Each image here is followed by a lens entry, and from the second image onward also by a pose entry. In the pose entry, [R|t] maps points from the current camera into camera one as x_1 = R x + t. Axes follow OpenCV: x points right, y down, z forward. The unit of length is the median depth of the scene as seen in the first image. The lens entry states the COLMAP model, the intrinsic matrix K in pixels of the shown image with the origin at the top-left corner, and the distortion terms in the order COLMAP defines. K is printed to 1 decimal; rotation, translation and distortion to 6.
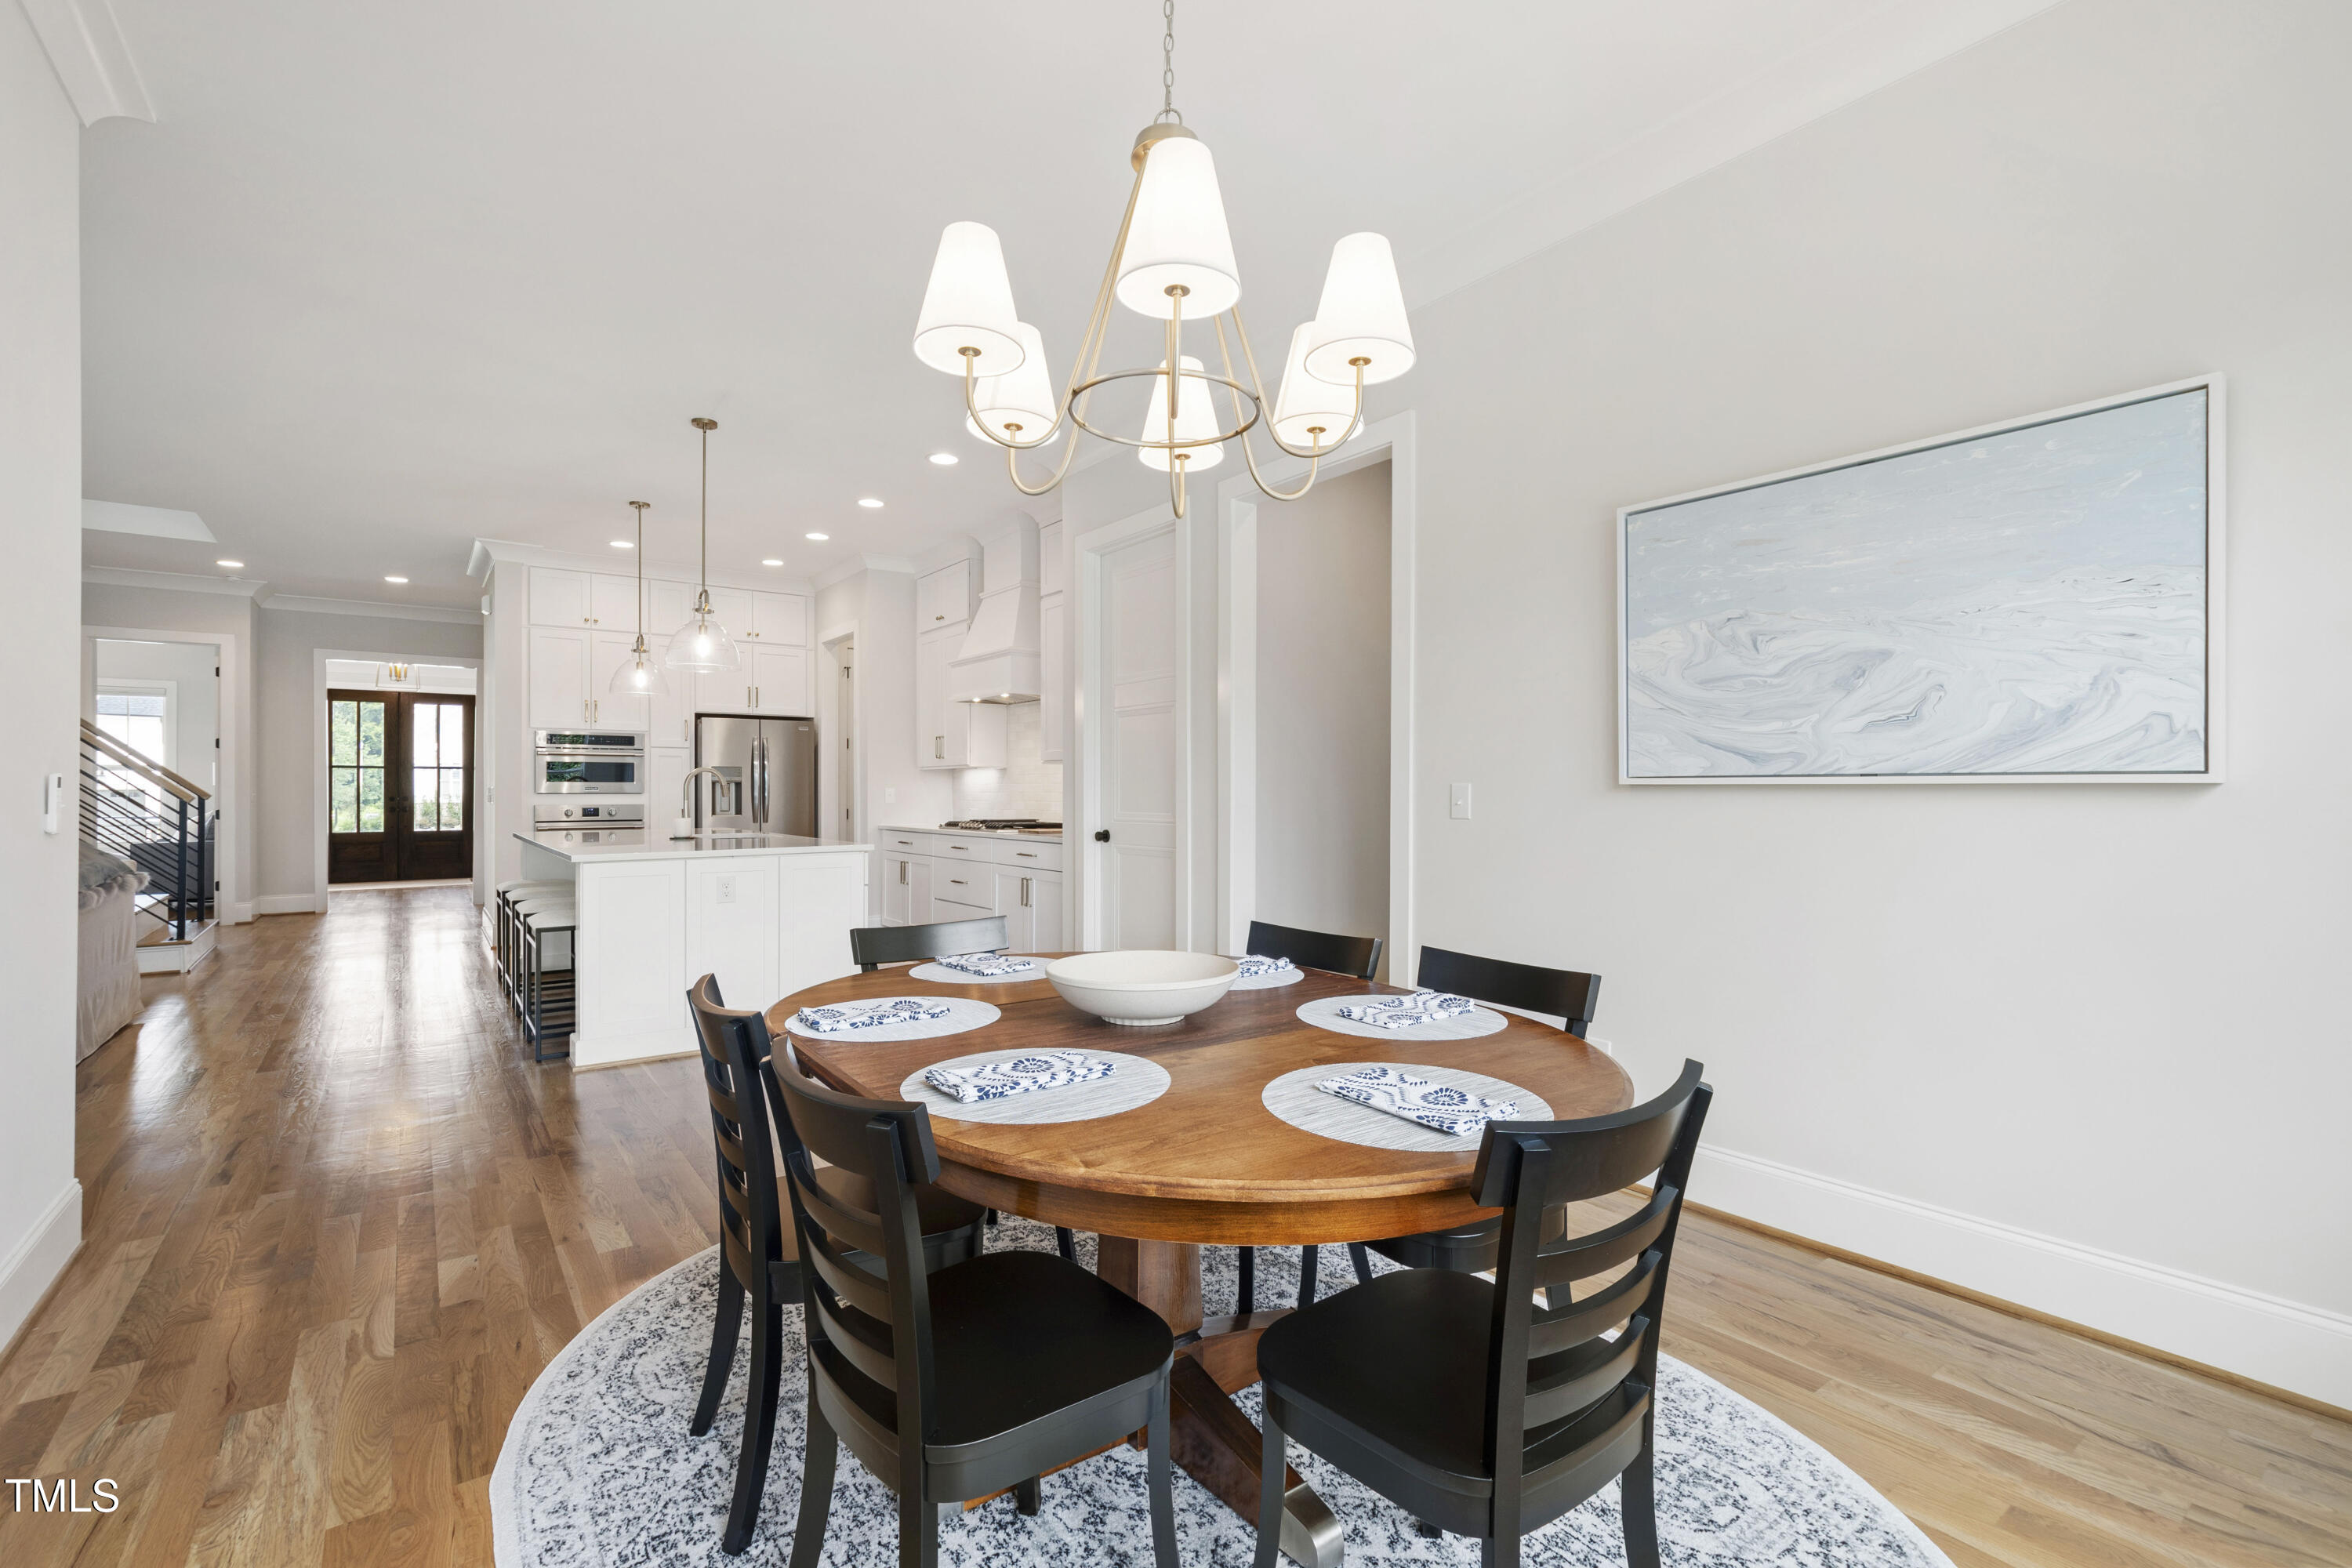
lens RADIAL K [[1060.1, 0, 1158.5], [0, 1060.1, 790.8], [0, 0, 1]] dist [0.004396, 0.000580]
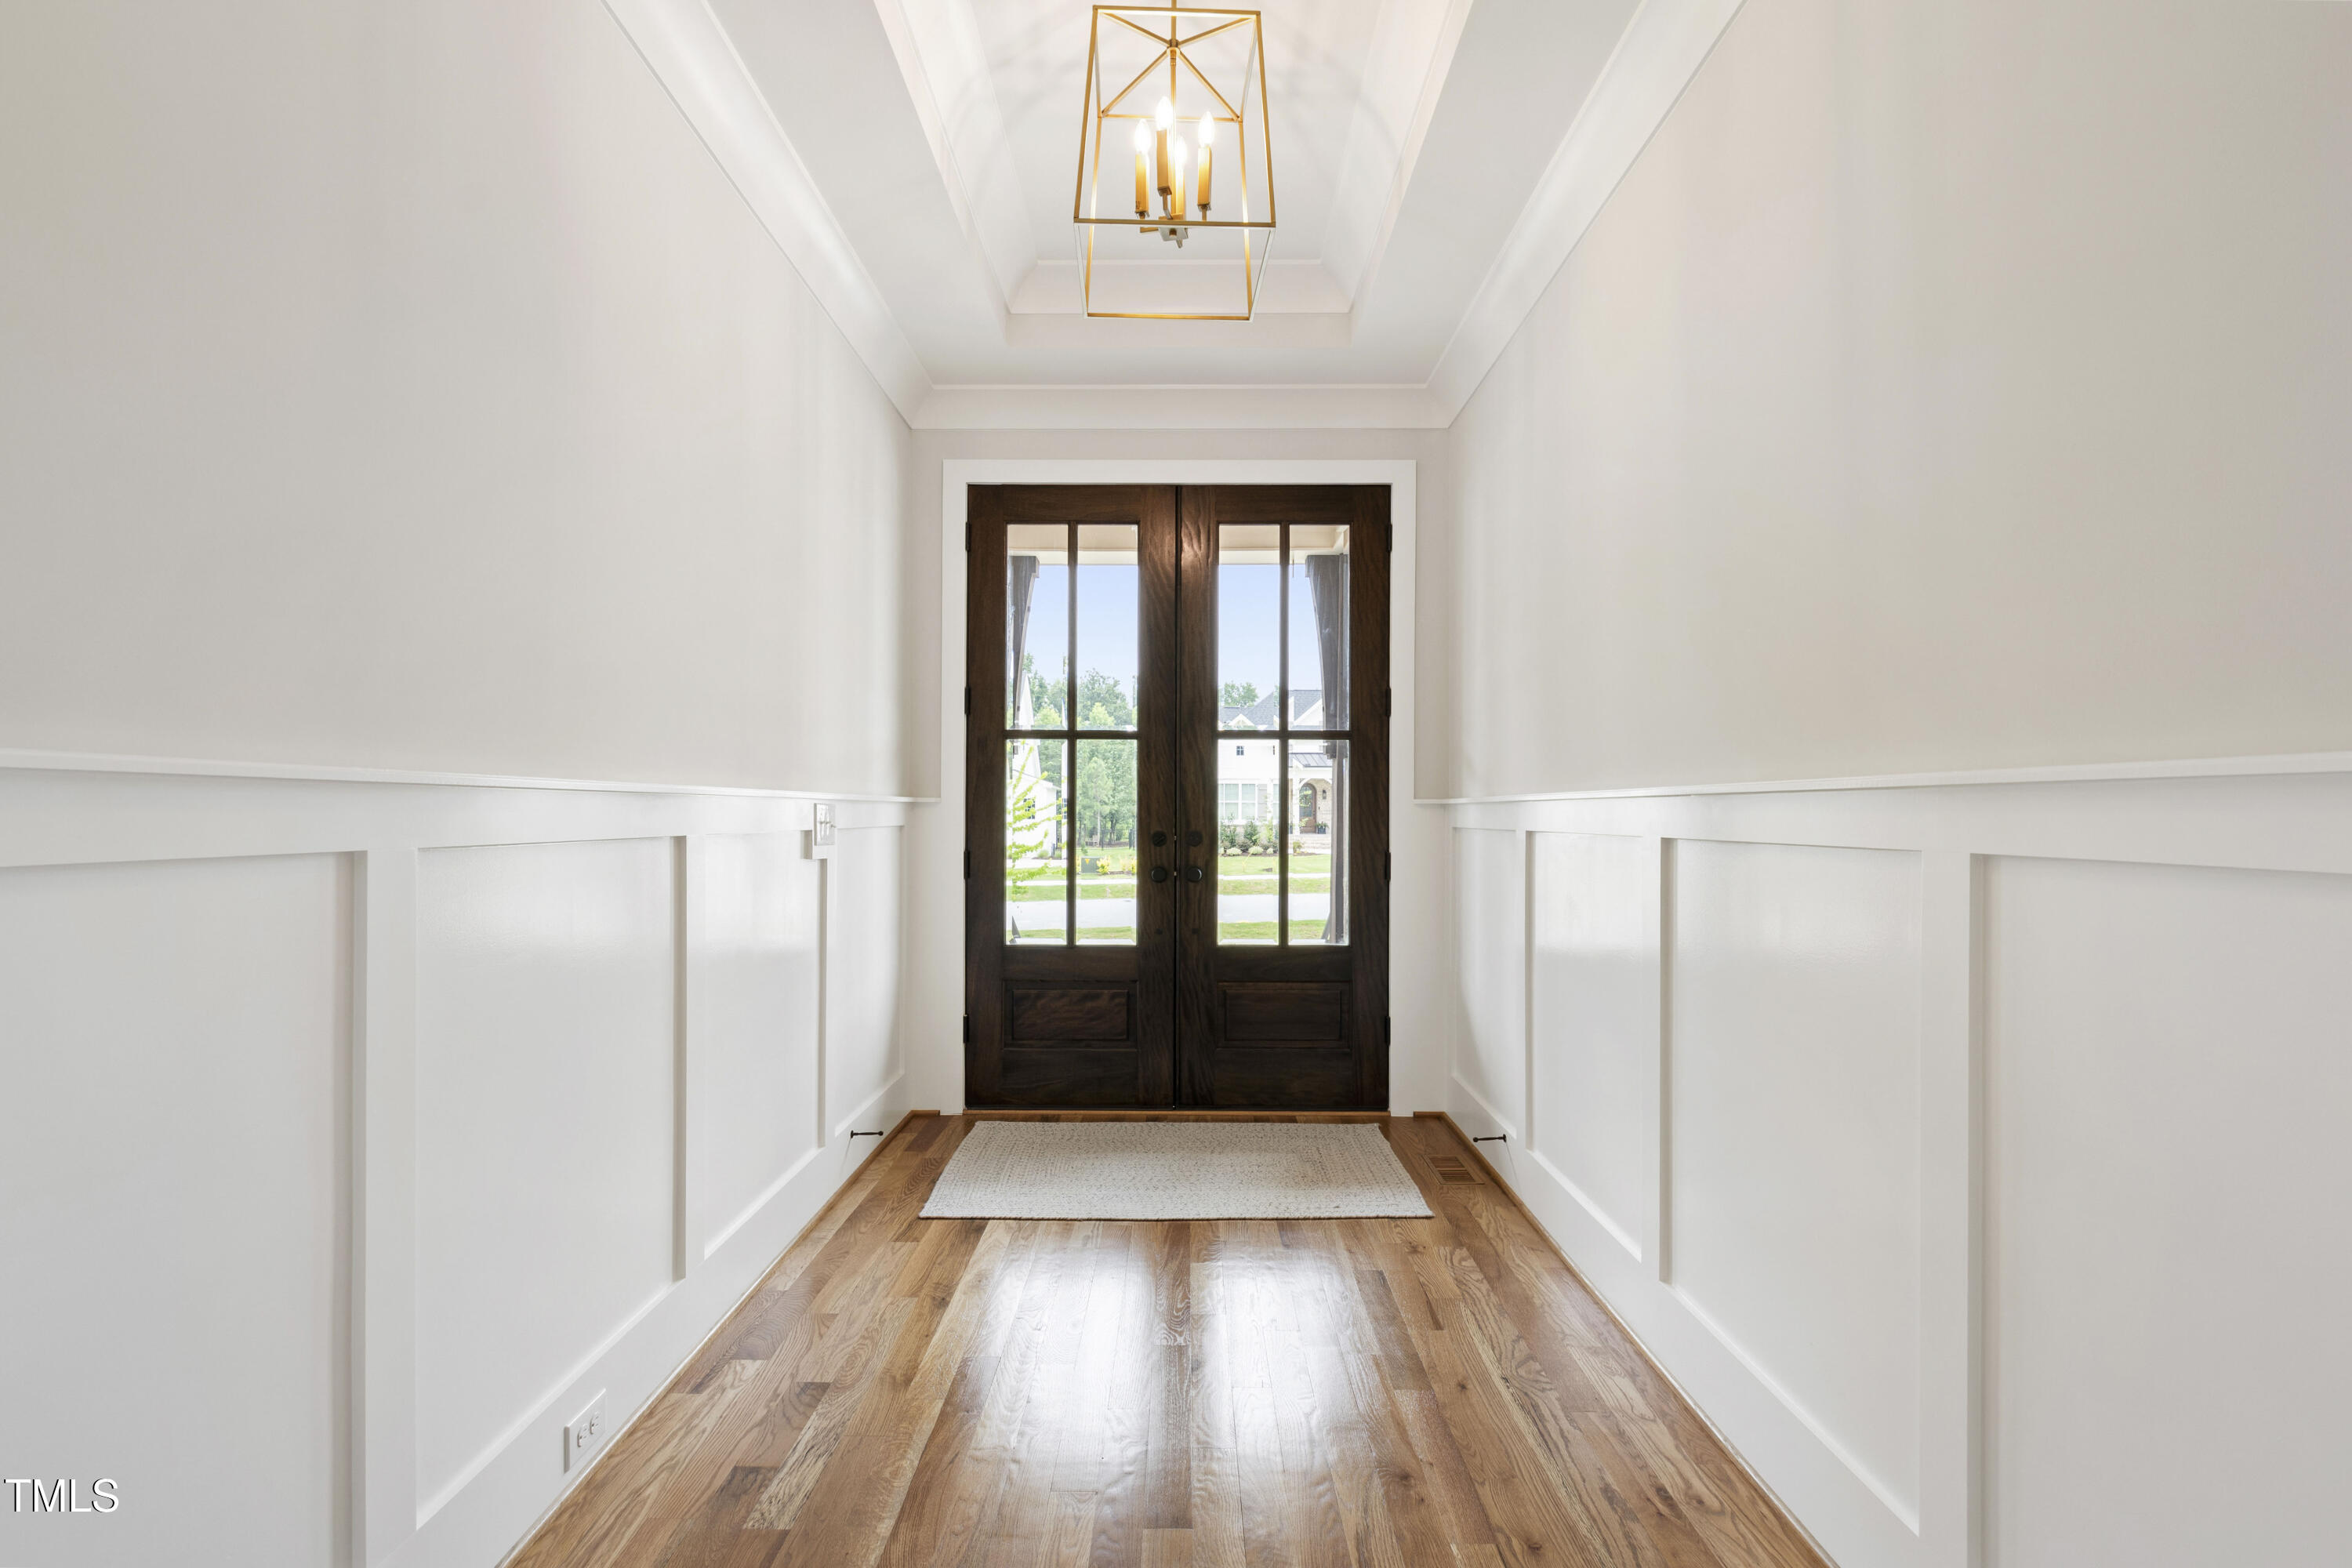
lens RADIAL K [[1060.1, 0, 1178.9], [0, 1060.1, 789.6], [0, 0, 1]] dist [0.004396, 0.000580]
pose [[0.807960, -0.002137, -0.589233, -0.535075], [-0.004275, 0.999946, -0.009489, -0.003631], [0.589222, 0.010186, 0.807907, 0.754086]]
